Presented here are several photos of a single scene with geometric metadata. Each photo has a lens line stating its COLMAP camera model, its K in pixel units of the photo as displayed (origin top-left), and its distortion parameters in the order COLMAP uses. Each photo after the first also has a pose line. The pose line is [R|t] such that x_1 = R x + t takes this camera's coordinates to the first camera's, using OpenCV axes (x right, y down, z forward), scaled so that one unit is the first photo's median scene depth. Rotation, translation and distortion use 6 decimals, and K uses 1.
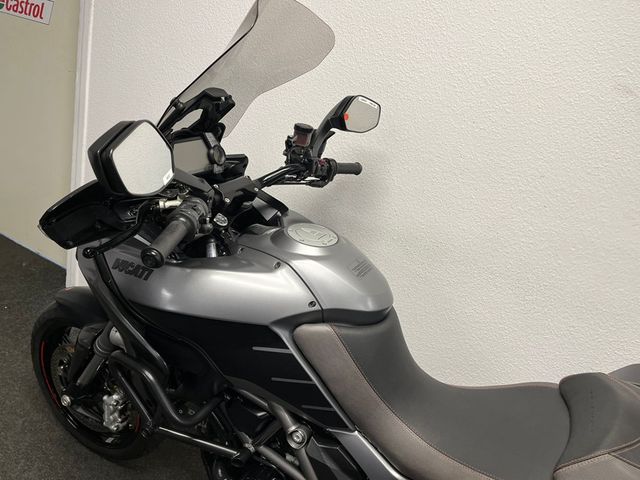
lens RADIAL K [[490.8, 0, 318.5], [0, 490.8, 239.4], [0, 0, 1]] dist [0.031071, -0.005652]
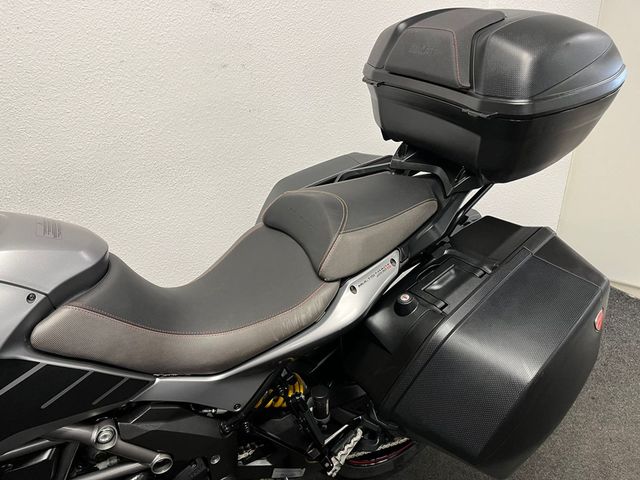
lens RADIAL K [[490.8, 0, 318.5], [0, 490.8, 239.4], [0, 0, 1]] dist [0.031071, -0.005652]
pose [[0.538283, -0.549204, 0.639239, -0.210000], [0.425657, 0.831817, 0.356225, -0.028882], [-0.727370, 0.080347, 0.681525, 0.130161]]
